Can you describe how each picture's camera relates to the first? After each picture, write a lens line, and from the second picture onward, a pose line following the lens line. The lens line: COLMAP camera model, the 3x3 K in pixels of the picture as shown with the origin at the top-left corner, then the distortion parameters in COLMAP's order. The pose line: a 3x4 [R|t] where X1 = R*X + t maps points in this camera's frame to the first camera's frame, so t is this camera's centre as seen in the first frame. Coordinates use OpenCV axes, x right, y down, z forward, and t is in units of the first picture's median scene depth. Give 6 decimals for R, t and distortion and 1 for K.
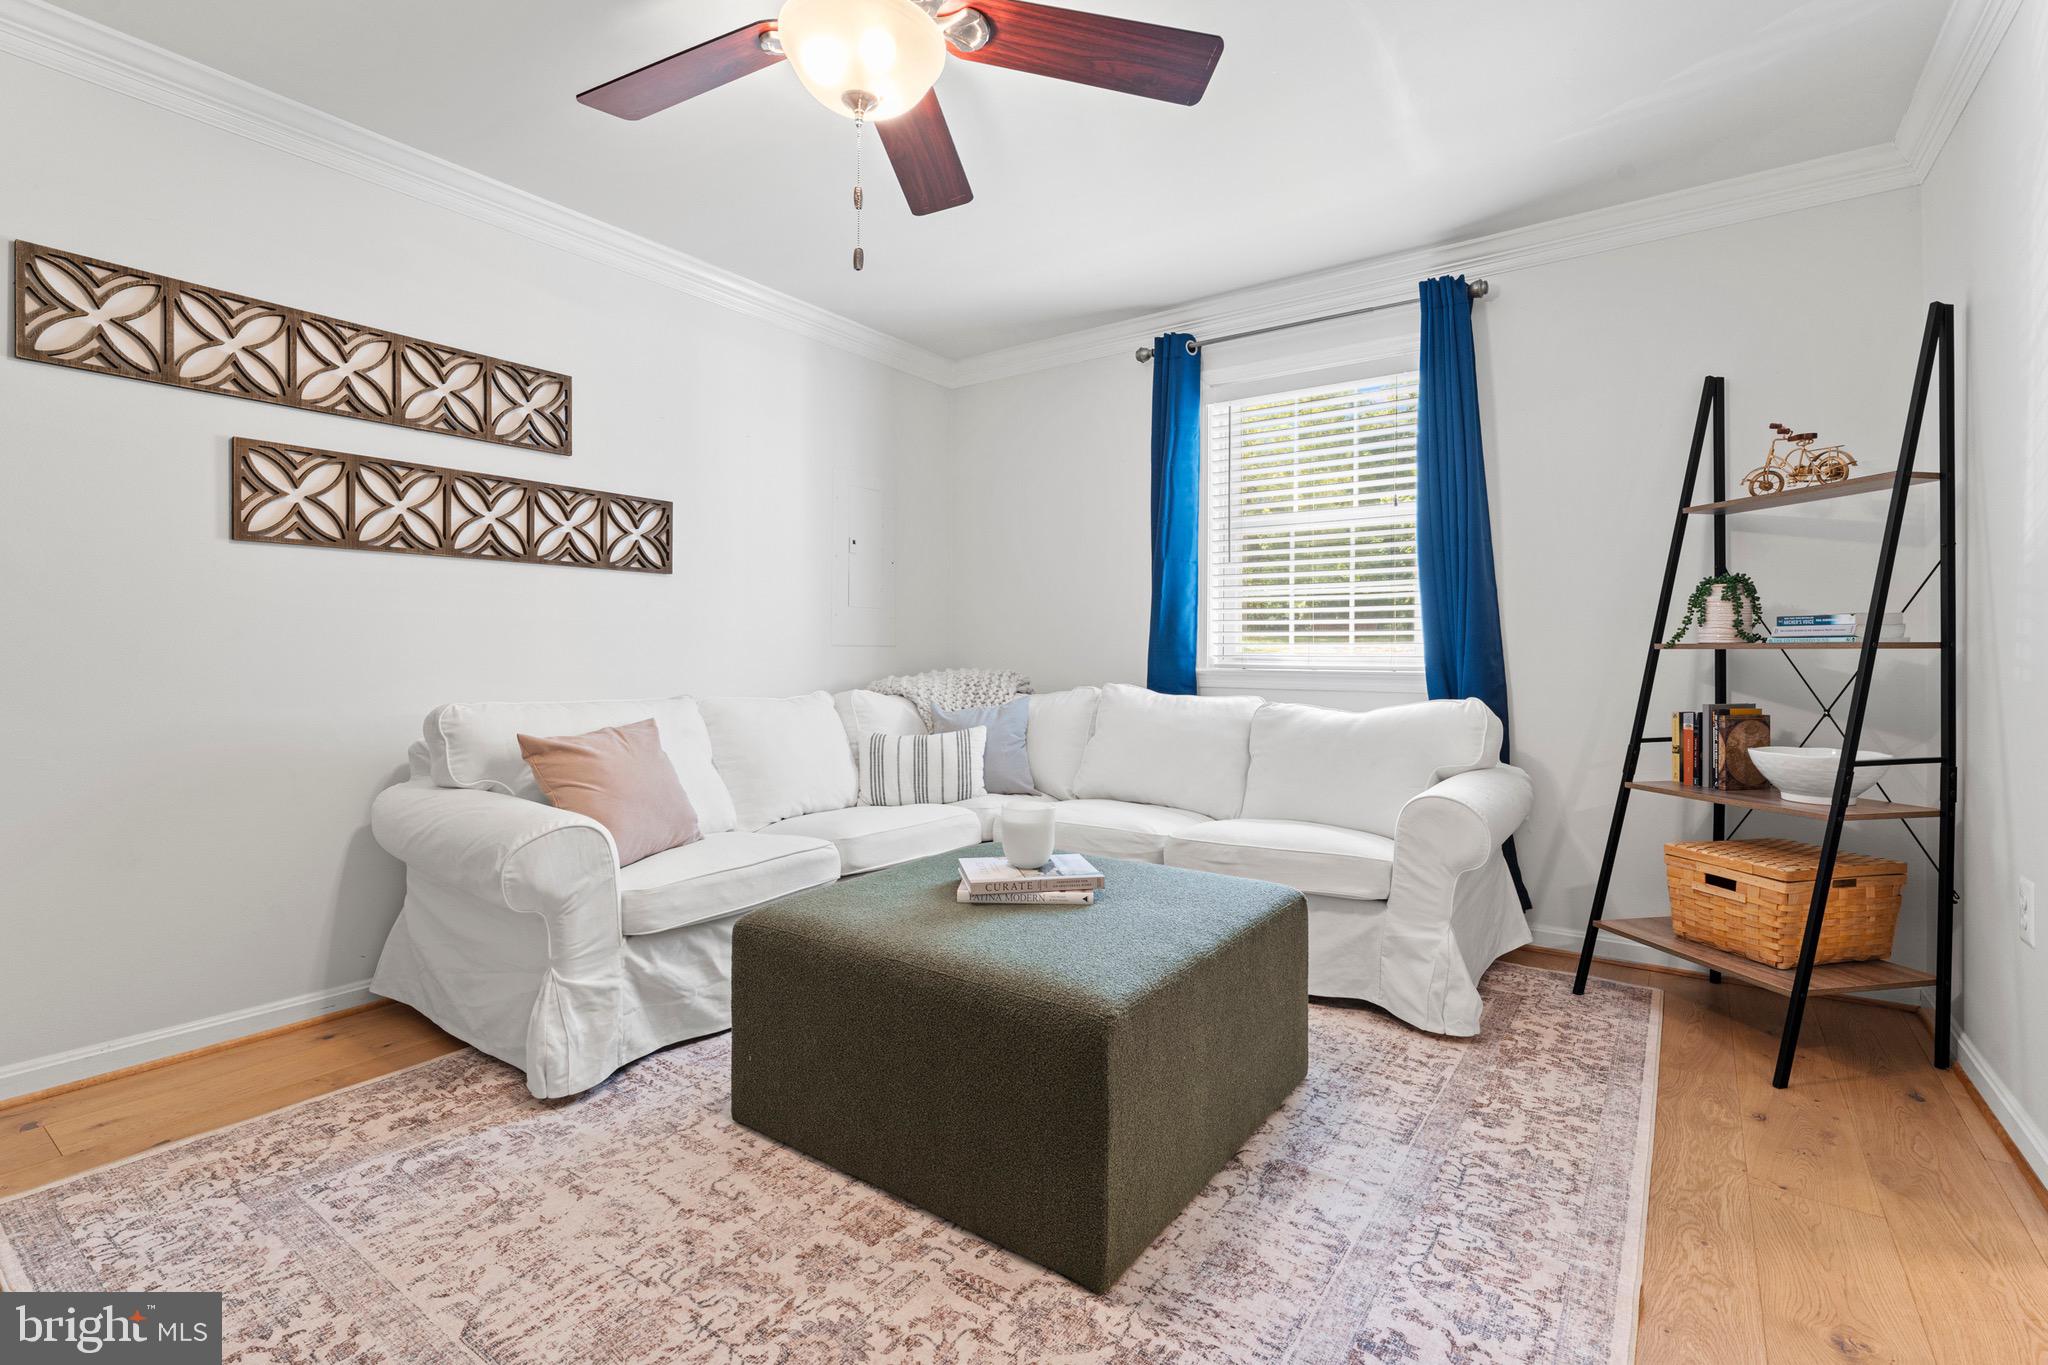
lens RADIAL K [[941.6, 0, 1023.0], [0, 941.6, 668.7], [0, 0, 1]] dist [-0.000236, -0.000535]
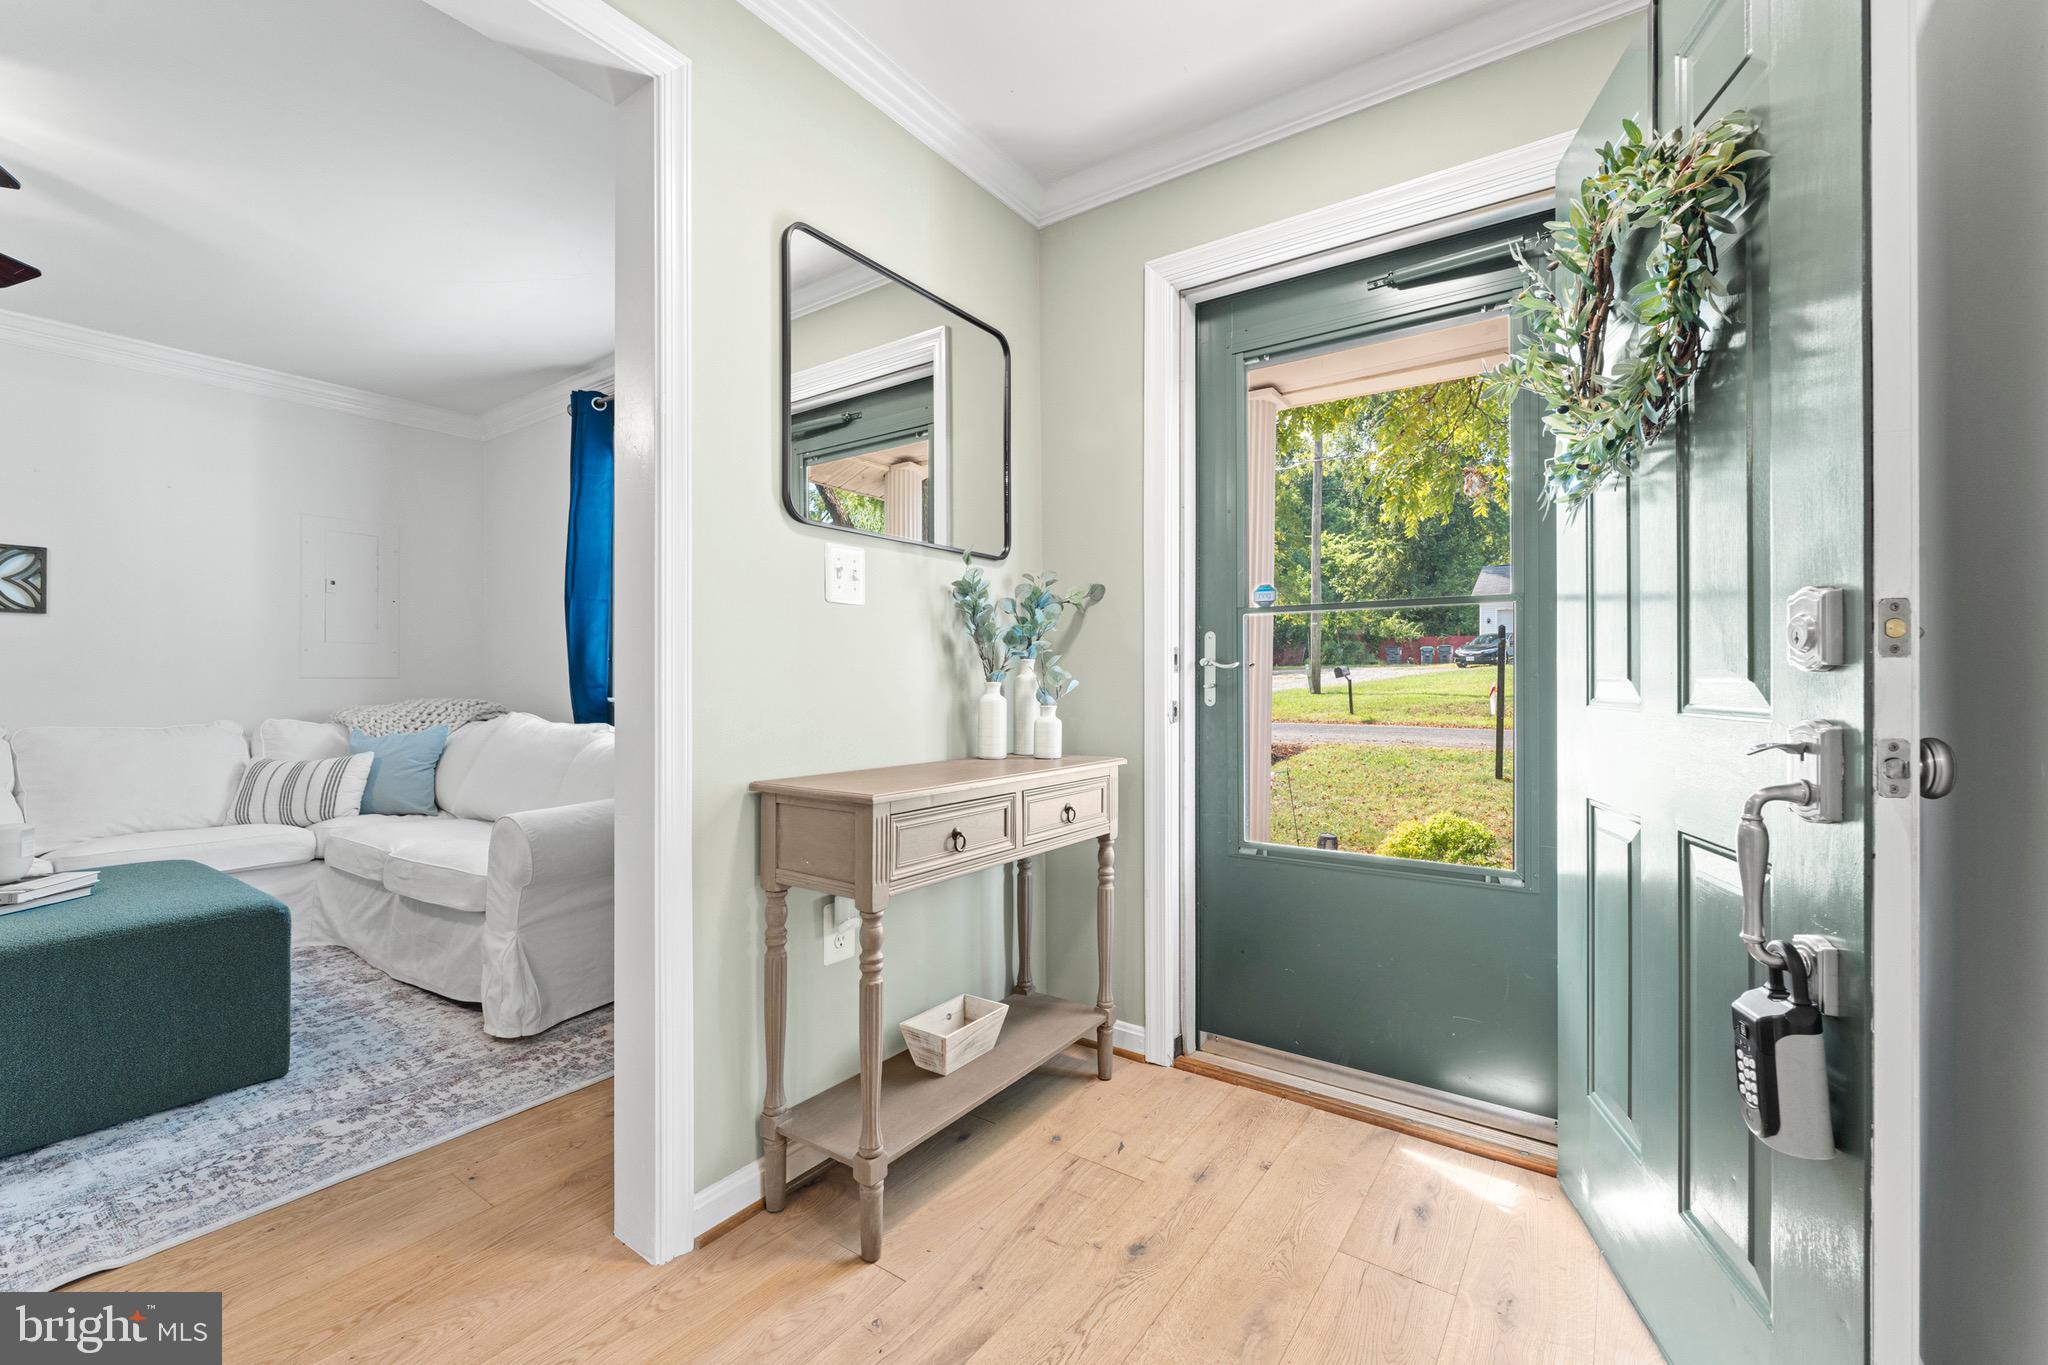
lens RADIAL K [[865.2, 0, 1022.8], [0, 865.2, 686.6], [0, 0, 1]] dist [0.001604, 0.000223]
pose [[0.999997, -0.000314, 0.002301, 1.110158], [0.000324, 0.999991, -0.004317, -0.016295], [-0.002300, 0.004317, 0.999988, -0.016814]]
